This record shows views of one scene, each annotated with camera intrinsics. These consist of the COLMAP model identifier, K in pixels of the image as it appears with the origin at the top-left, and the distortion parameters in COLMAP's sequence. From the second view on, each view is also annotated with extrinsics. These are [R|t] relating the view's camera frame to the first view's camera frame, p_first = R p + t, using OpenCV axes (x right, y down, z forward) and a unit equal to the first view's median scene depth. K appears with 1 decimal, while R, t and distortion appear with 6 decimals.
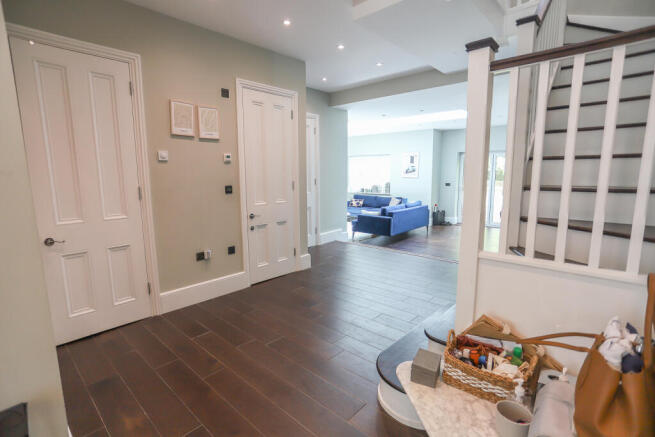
lens RADIAL K [[320.6, 0, 328.8], [0, 320.6, 219.7], [0, 0, 1]] dist [-0.027957, 0.001187]
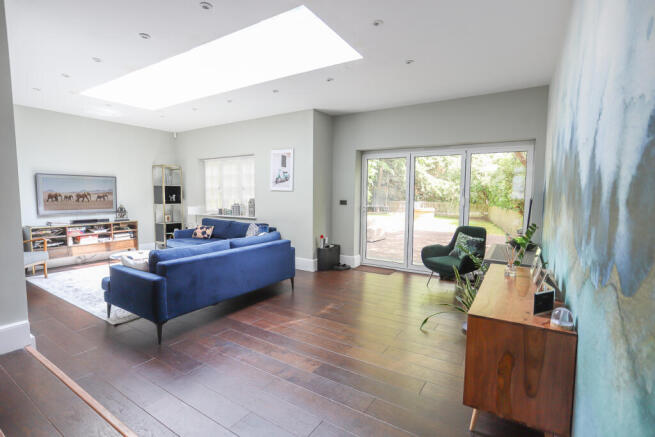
lens RADIAL K [[320.6, 0, 325.2], [0, 320.6, 215.9], [0, 0, 1]] dist [-0.027957, 0.001187]
pose [[0.987573, 0.002006, 0.157146, 0.240235], [0.009960, 0.997109, -0.075324, -0.038002], [-0.156843, 0.075954, 0.984699, 0.398037]]
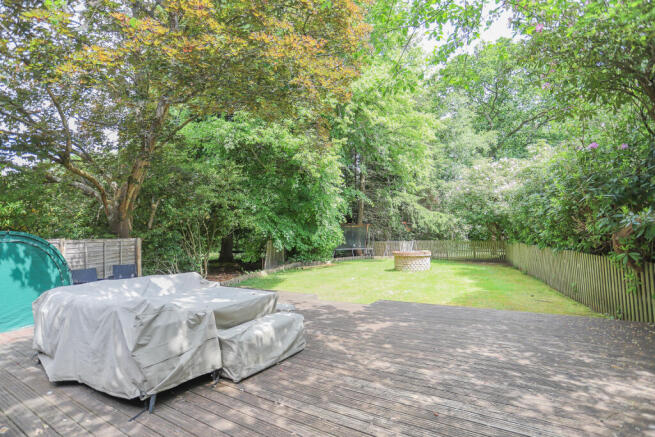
lens RADIAL K [[320.6, 0, 329.0], [0, 320.6, 218.4], [0, 0, 1]] dist [-0.027957, 0.001187]
pose [[0.982895, -0.023387, 0.182675, 0.300818], [0.059473, 0.979067, -0.194655, -0.055225], [-0.174299, 0.202190, 0.963711, 0.512457]]
